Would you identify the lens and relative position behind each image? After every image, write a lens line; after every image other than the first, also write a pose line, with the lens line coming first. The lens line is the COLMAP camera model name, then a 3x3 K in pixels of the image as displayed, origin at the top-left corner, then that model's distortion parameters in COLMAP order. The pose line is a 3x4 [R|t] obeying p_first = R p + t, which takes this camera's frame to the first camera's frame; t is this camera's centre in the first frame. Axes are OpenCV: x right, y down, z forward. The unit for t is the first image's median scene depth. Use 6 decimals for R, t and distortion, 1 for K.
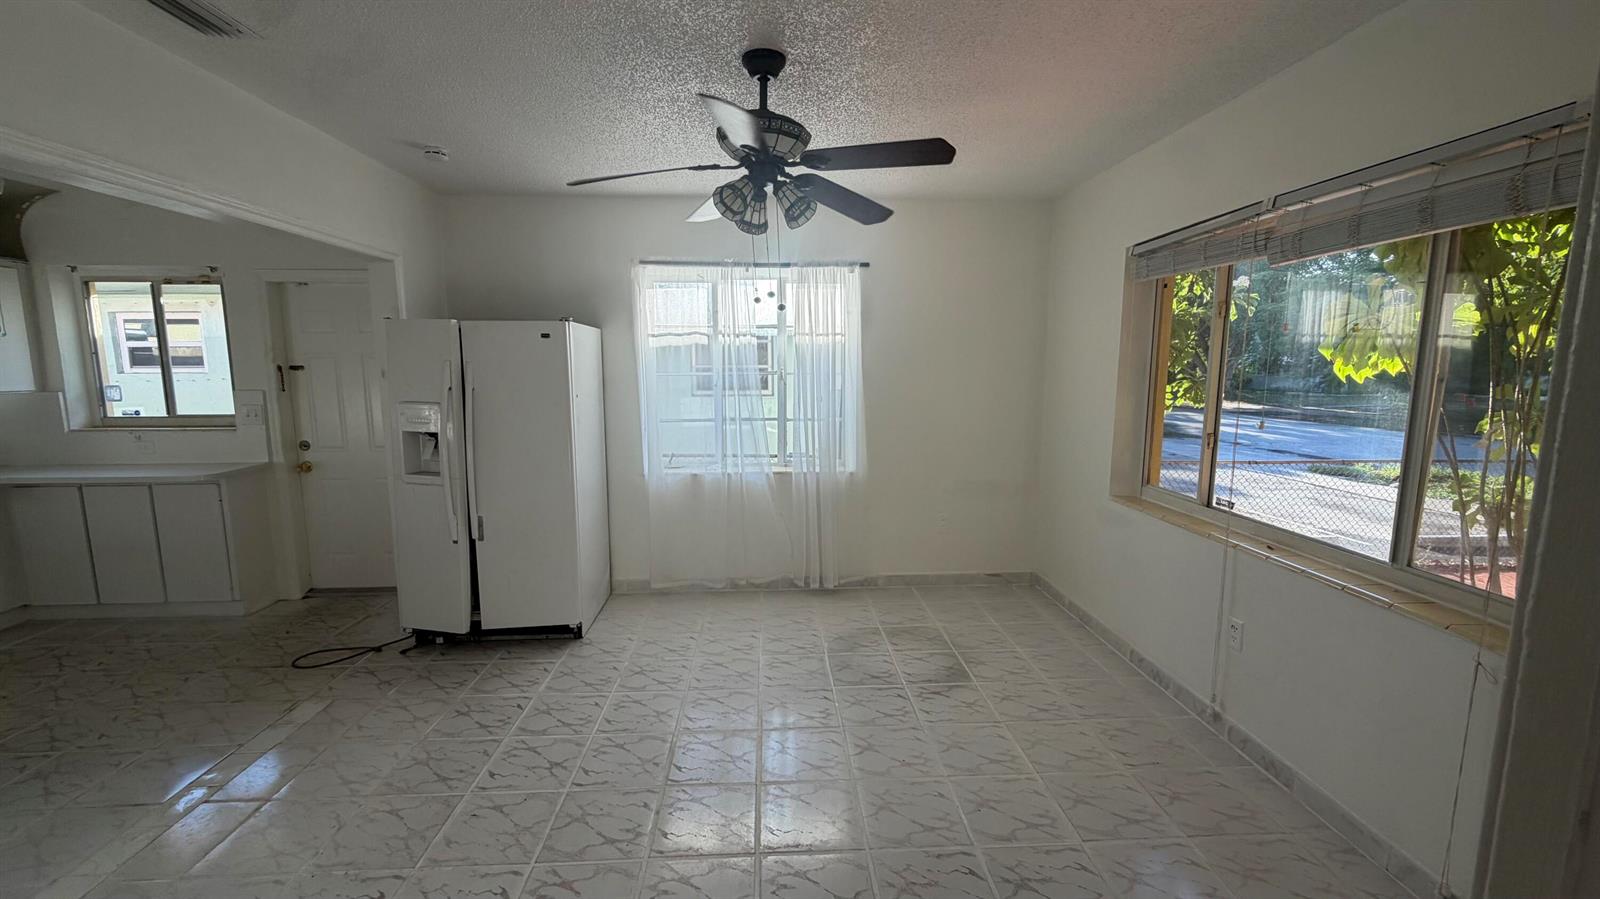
lens RADIAL K [[636.0, 0, 800.0], [0, 636.0, 449.5], [0, 0, 1]] dist [0.000919, -0.000520]
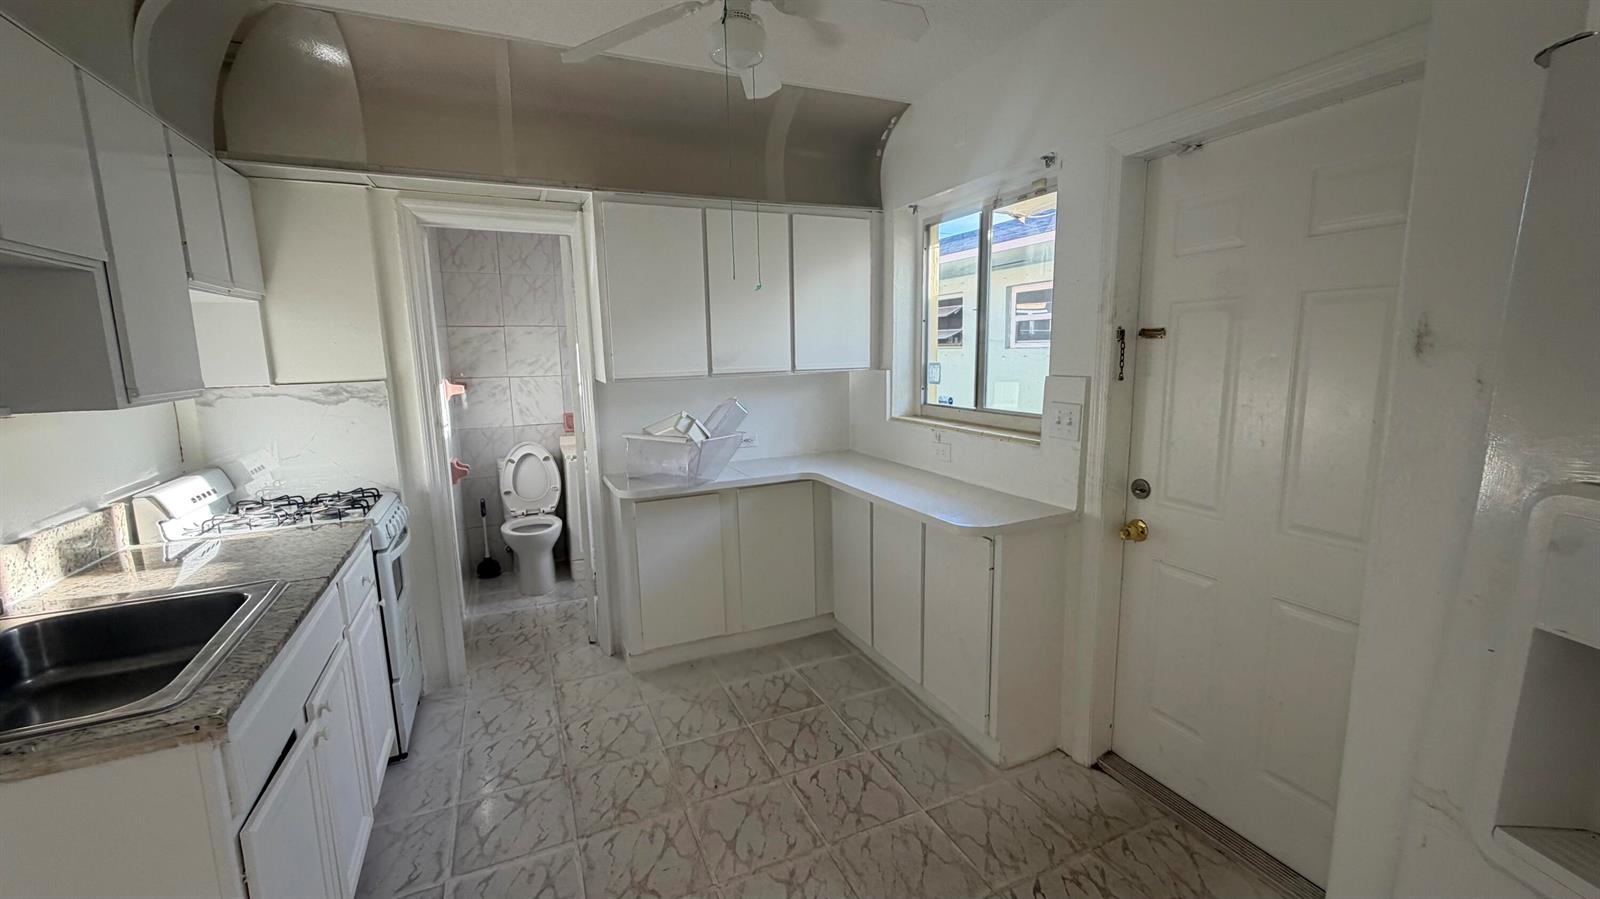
lens RADIAL K [[636.0, 0, 800.0], [0, 636.0, 449.5], [0, 0, 1]] dist [0.000919, -0.000520]
pose [[0.366455, 0.140667, -0.919741, -0.433556], [-0.106537, 0.988348, 0.108712, -0.064948], [0.924316, 0.058149, 0.377171, 0.578402]]
